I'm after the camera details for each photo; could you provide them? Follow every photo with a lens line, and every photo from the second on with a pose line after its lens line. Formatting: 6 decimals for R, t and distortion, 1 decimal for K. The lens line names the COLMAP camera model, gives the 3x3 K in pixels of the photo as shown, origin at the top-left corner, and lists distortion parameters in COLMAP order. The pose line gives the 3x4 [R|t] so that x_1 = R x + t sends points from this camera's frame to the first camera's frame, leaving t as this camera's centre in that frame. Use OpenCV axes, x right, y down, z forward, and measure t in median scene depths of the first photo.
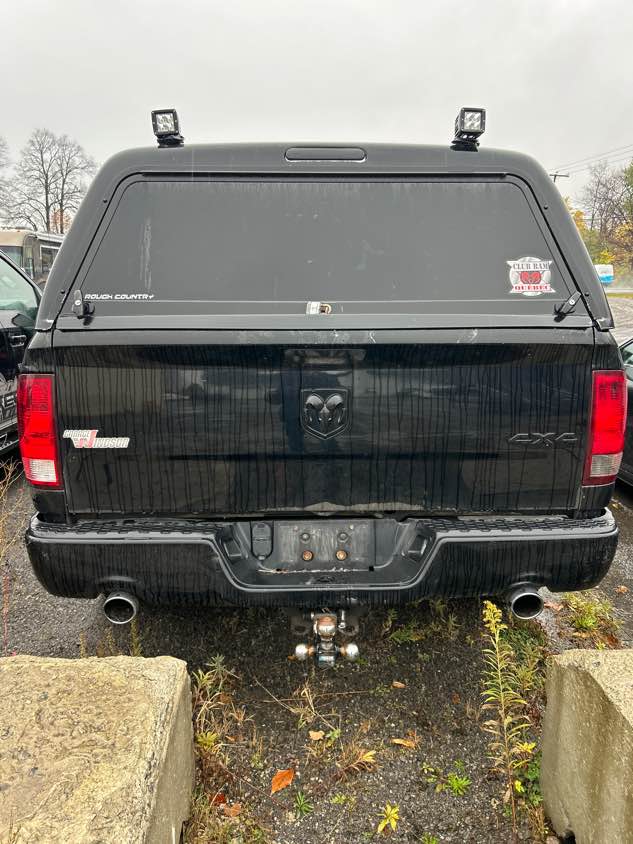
lens RADIAL K [[632.8, 0, 314.2], [0, 632.8, 408.8], [0, 0, 1]] dist [0.034314, -0.001125]
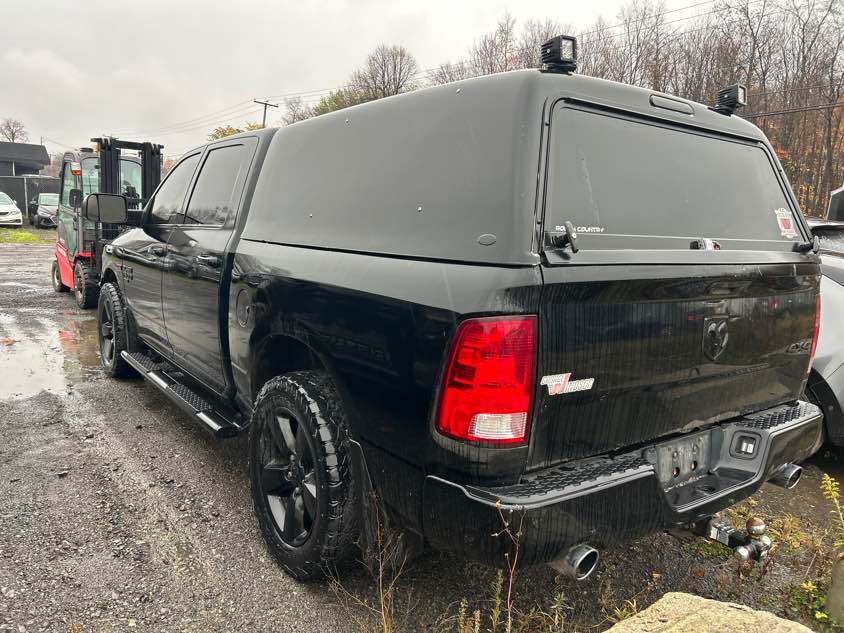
lens RADIAL K [[632.8, 0, 422.0], [0, 632.8, 316.5], [0, 0, 1]] dist [0.034314, -0.001125]
pose [[0.823330, -0.044736, 0.565797, -1.007874], [0.055650, 0.998448, -0.002035, -0.056856], [-0.564828, 0.033162, 0.824542, 0.352538]]
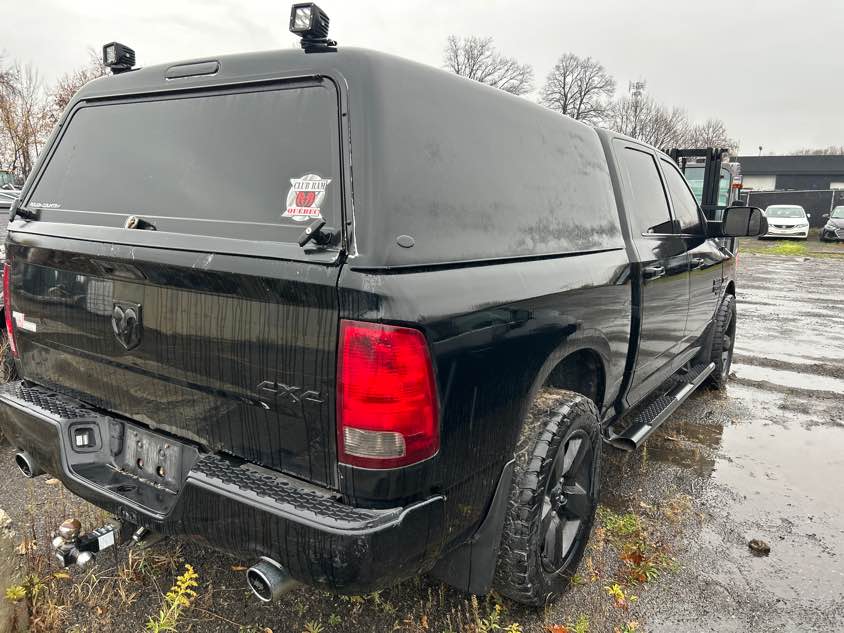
lens RADIAL K [[638.3, 0, 441.3], [0, 638.3, 317.0], [0, 0, 1]] dist [0.013725, -0.001294]
pose [[0.826705, 0.128277, -0.547818, 0.963317], [-0.135375, 0.990409, 0.027622, -0.100120], [0.546107, 0.051326, 0.836141, 0.403591]]
